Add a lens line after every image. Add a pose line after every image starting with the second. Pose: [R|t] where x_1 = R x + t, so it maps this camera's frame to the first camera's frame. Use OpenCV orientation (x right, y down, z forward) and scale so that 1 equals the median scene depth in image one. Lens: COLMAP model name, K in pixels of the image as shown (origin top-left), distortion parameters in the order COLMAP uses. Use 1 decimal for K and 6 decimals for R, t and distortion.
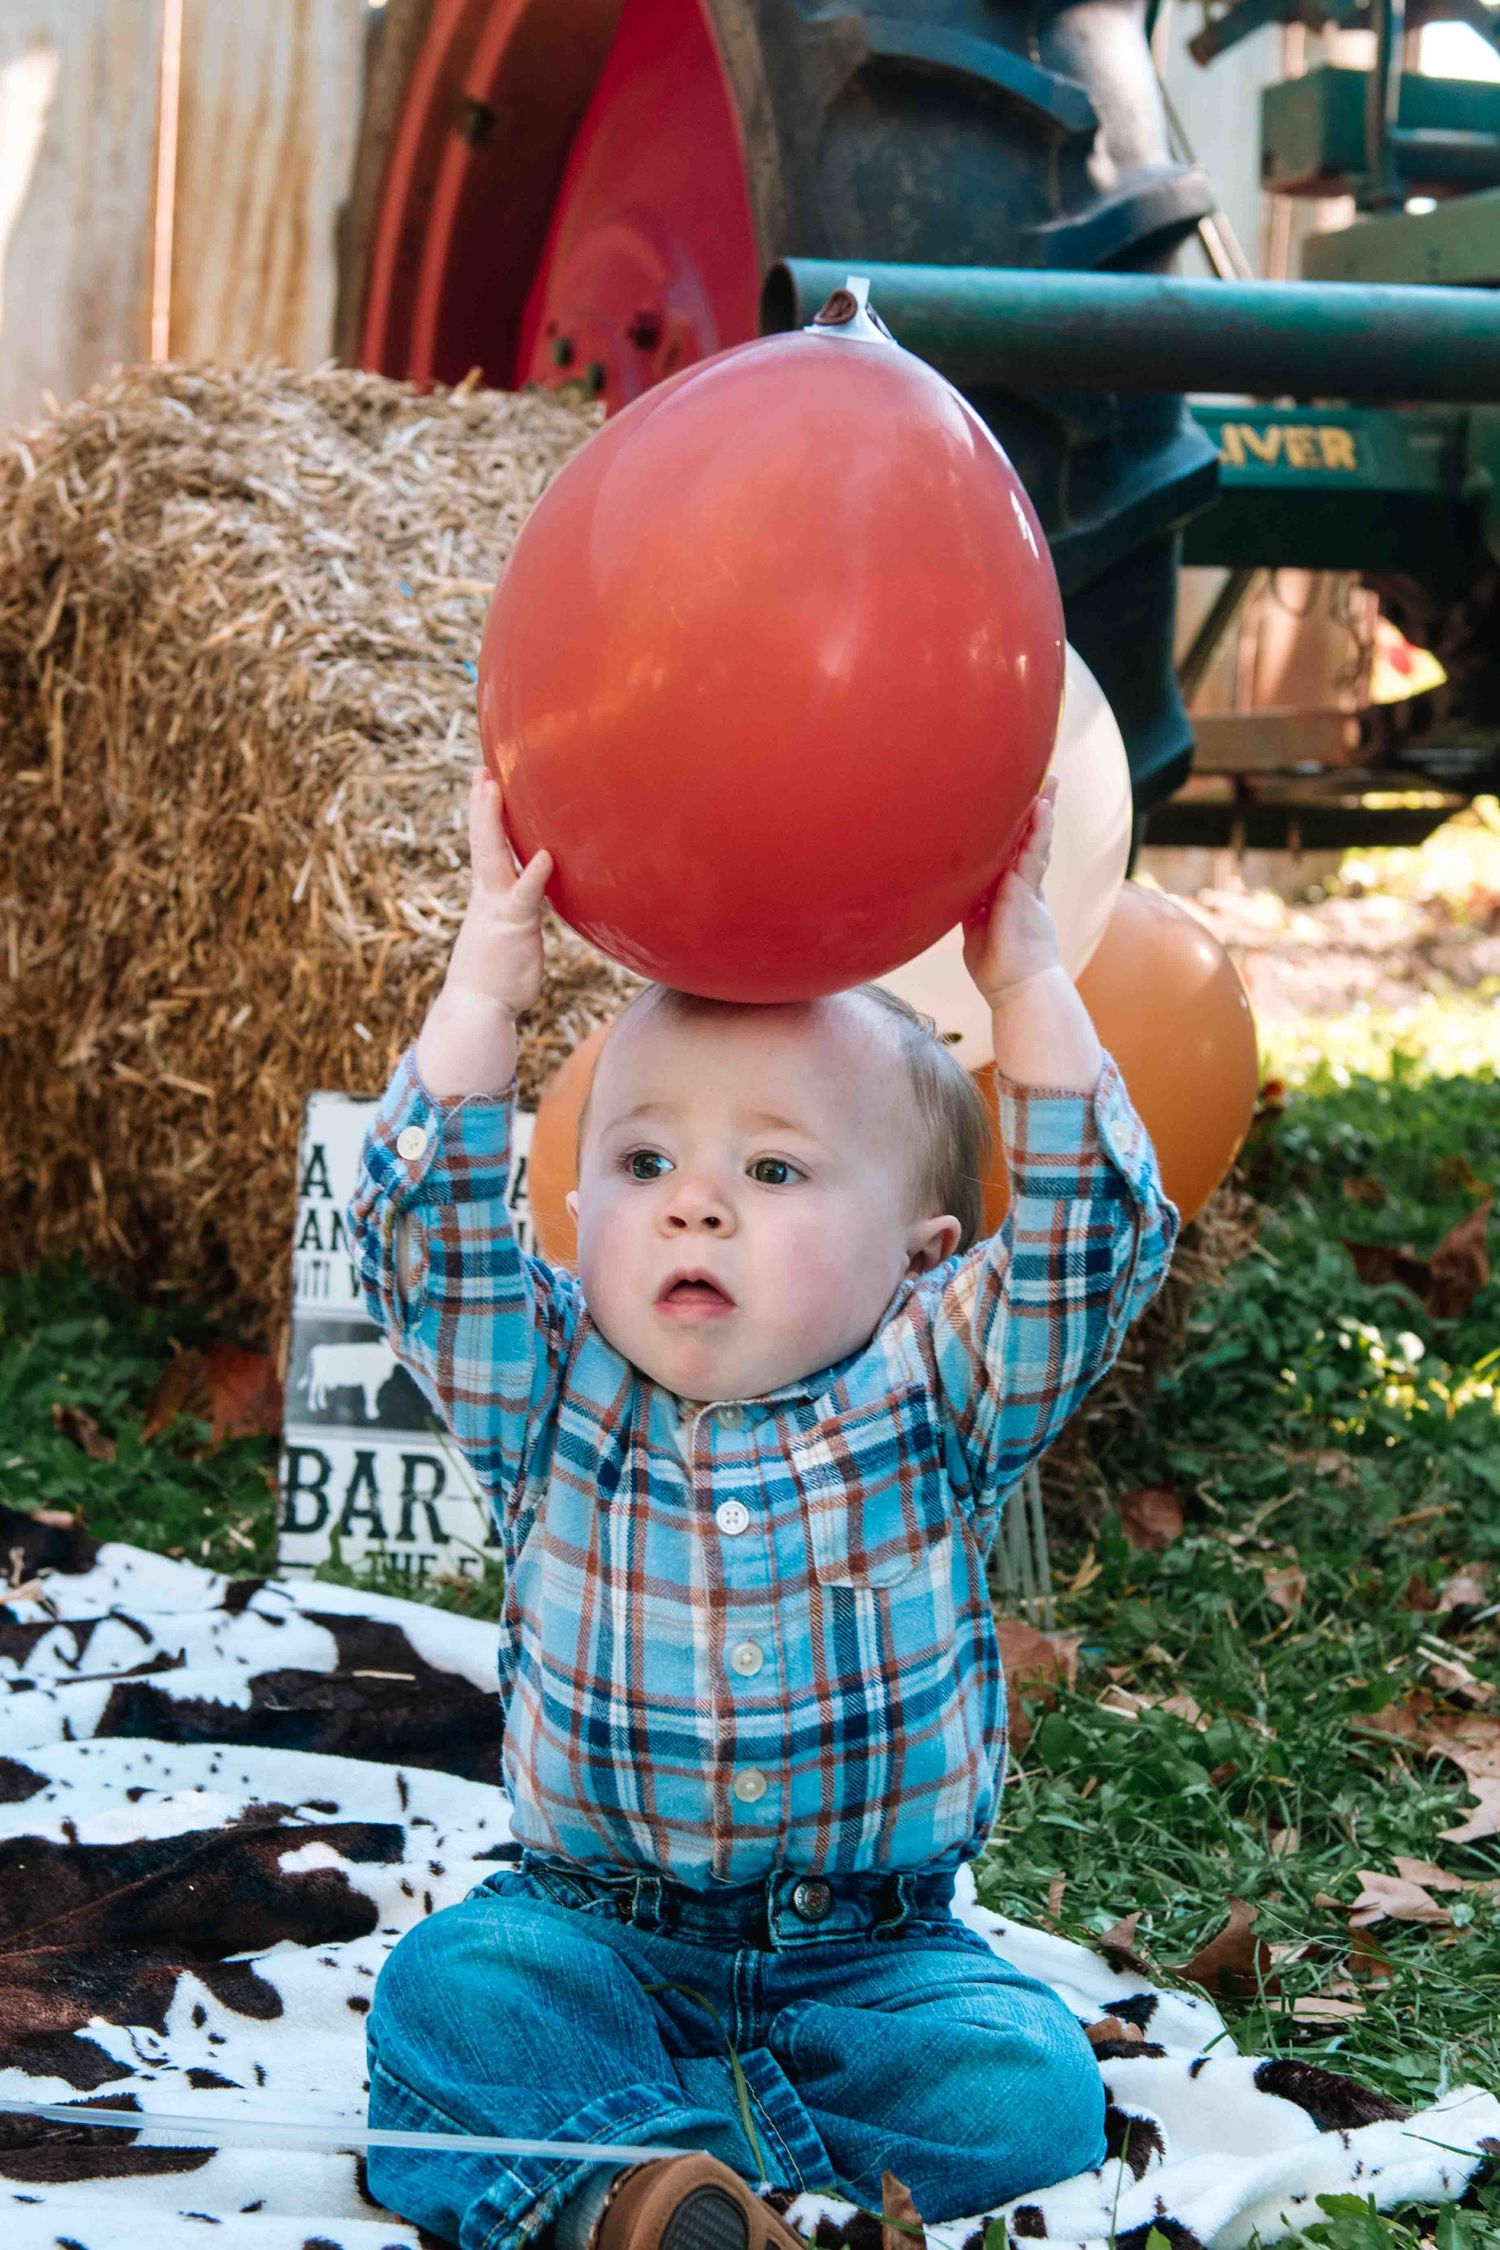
lens RADIAL K [[4127.6, 0, 730.0], [0, 4127.6, 1119.1], [0, 0, 1]] dist [0.034672, 0.000000]
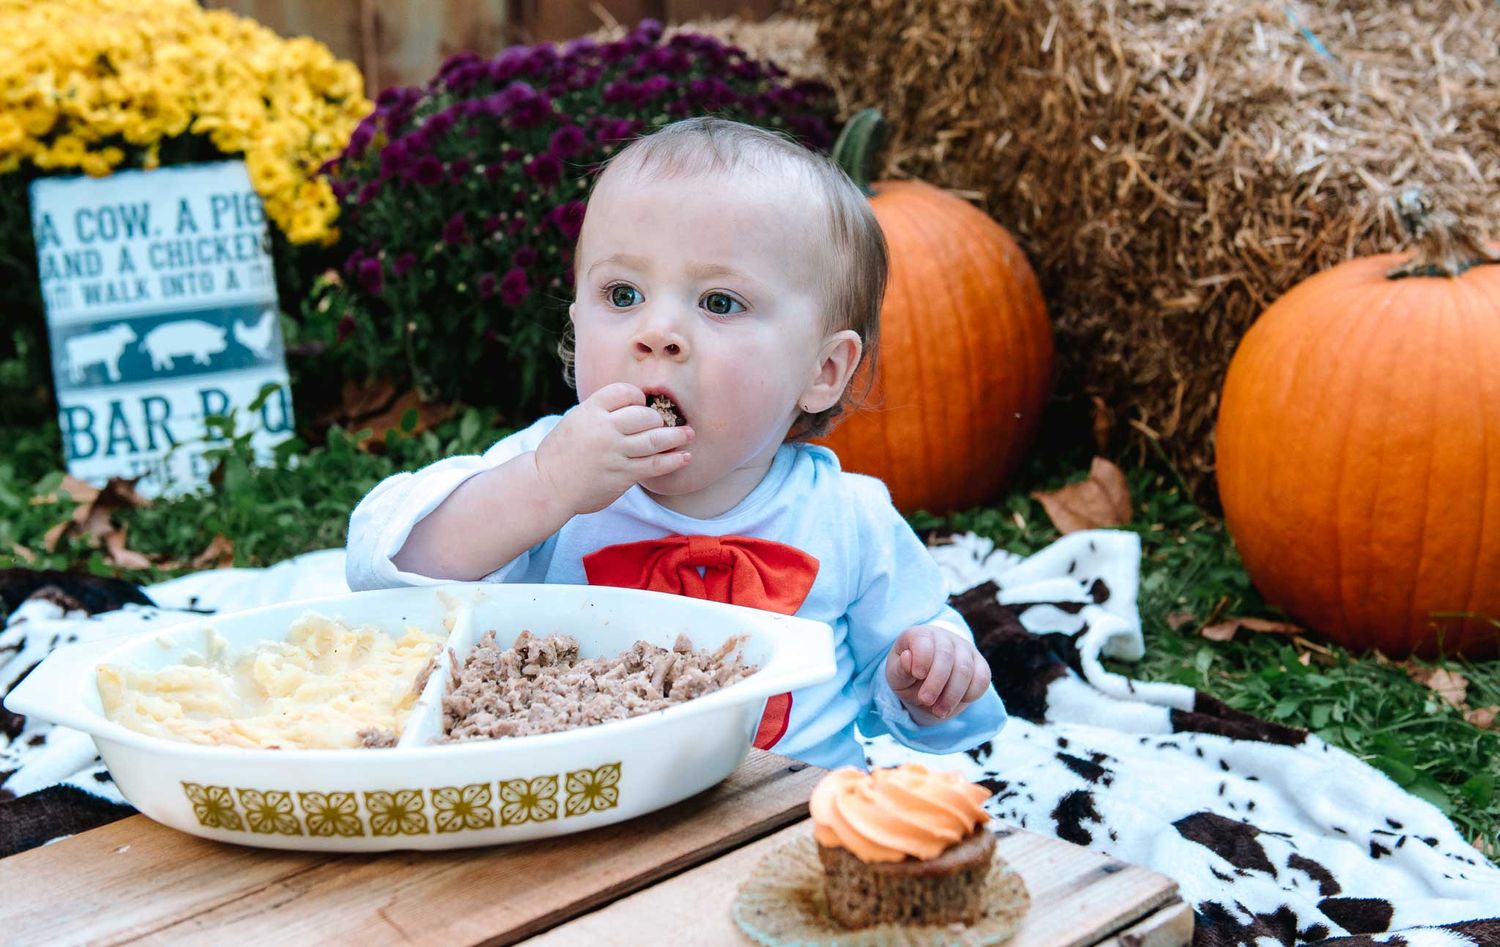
lens RADIAL K [[2245.9, 0, 730.8], [0, 2245.9, 470.6], [0, 0, 1]] dist [0.017440, 0.000000]
pose [[0.974527, -0.006056, -0.224186, -0.039108], [0.029162, 0.994570, 0.099900, 0.007667], [0.222364, -0.103893, 0.969412, 0.234414]]
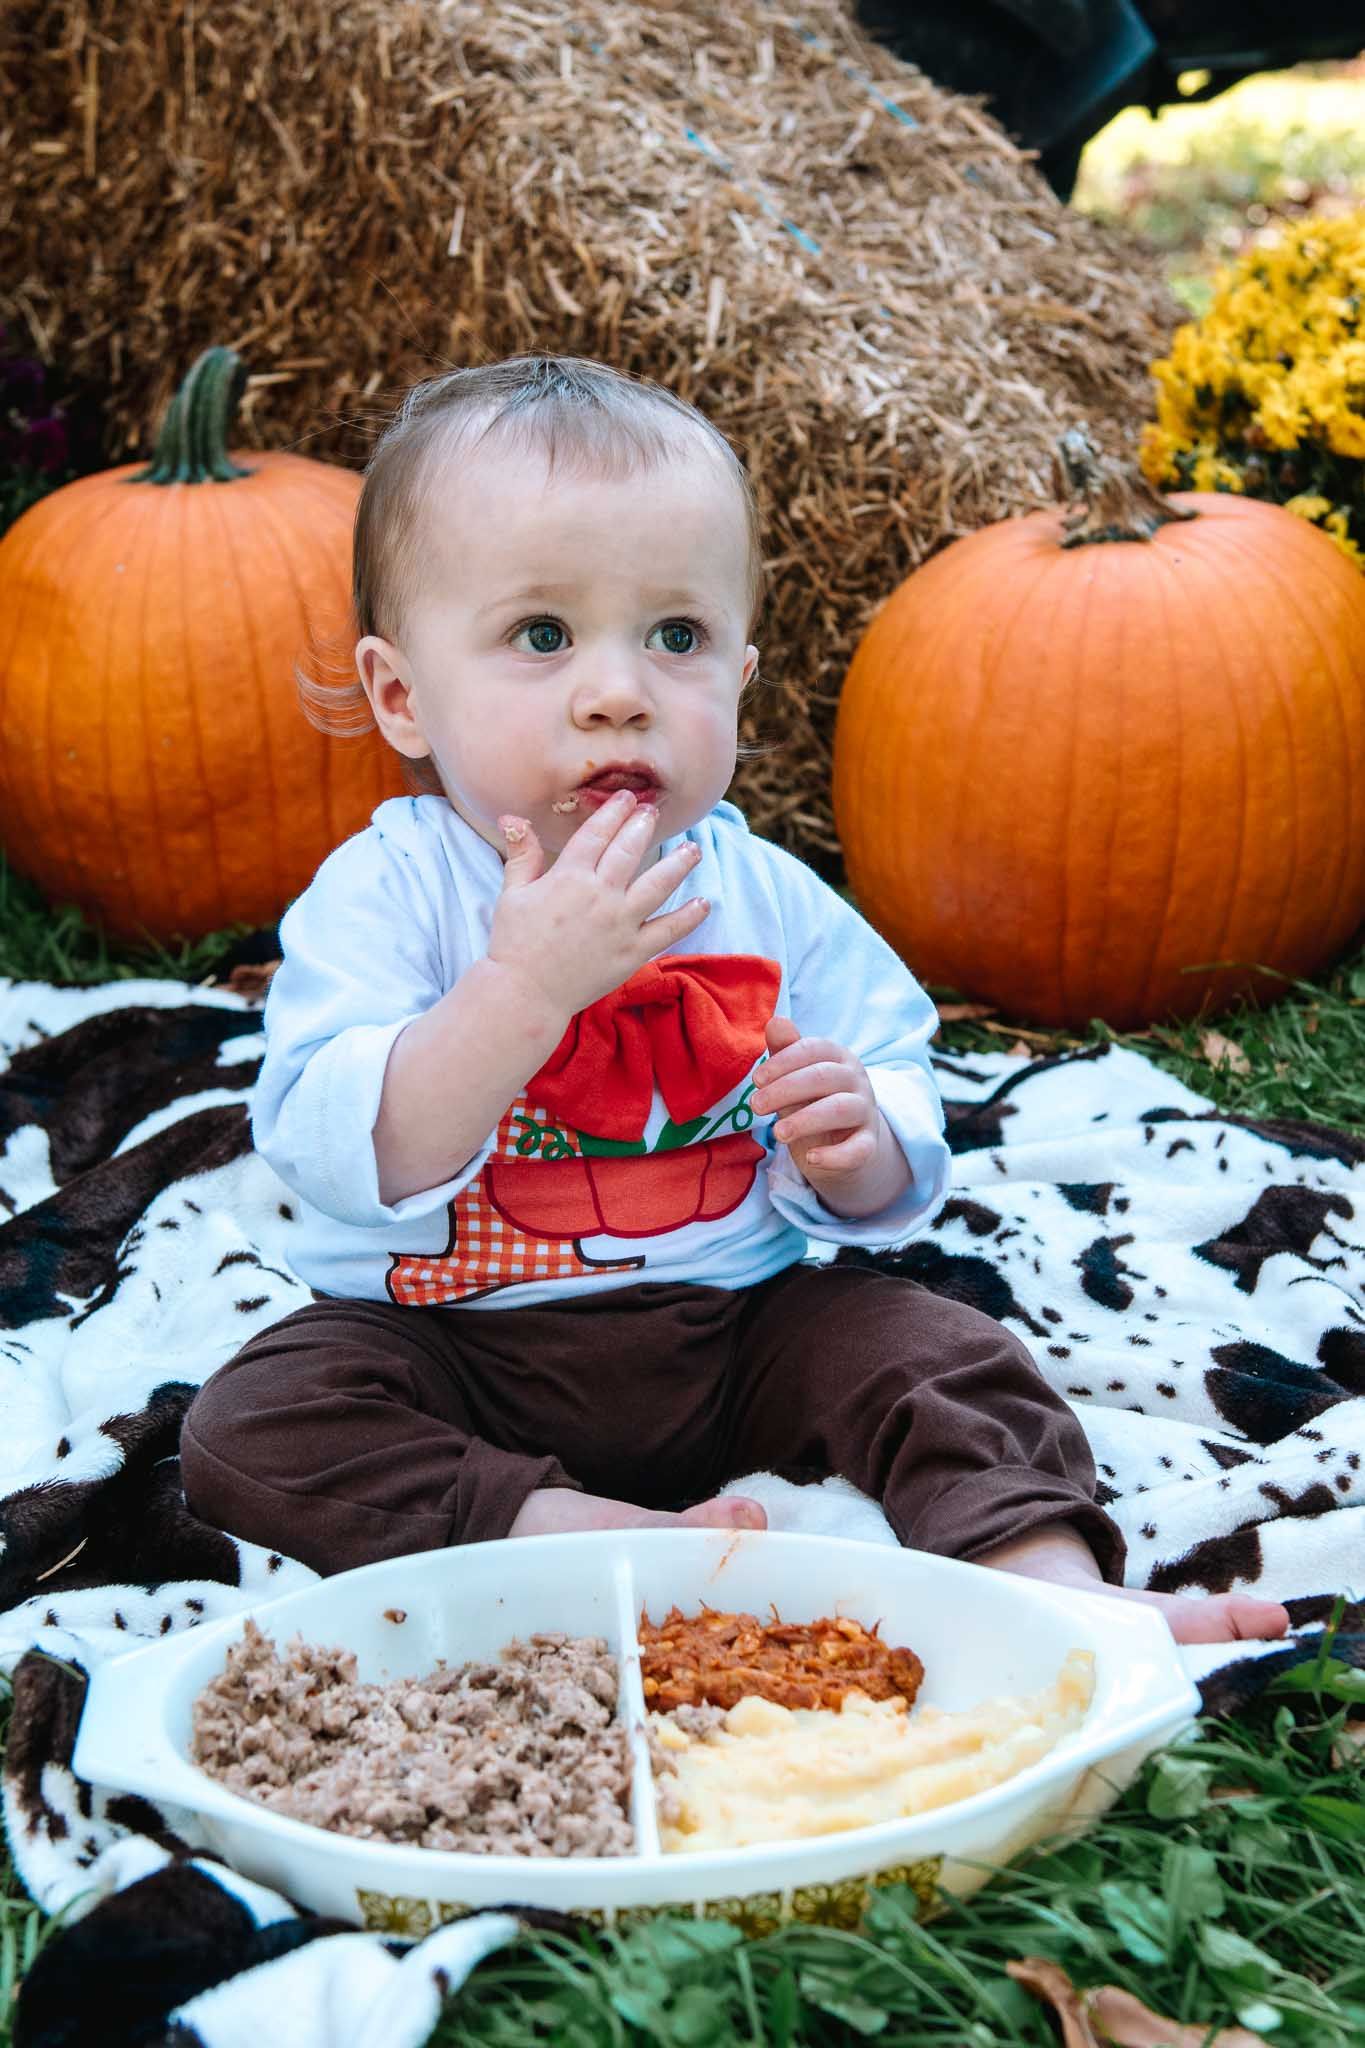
lens RADIAL K [[3674.9, 0, 693.3], [0, 3674.9, 1028.8], [0, 0, 1]] dist [0.063196, 0.000000]
pose [[0.967189, -0.115029, 0.226527, -0.256423], [0.080223, 0.984288, 0.157294, -0.005977], [-0.241061, -0.133960, 0.961220, 0.133380]]
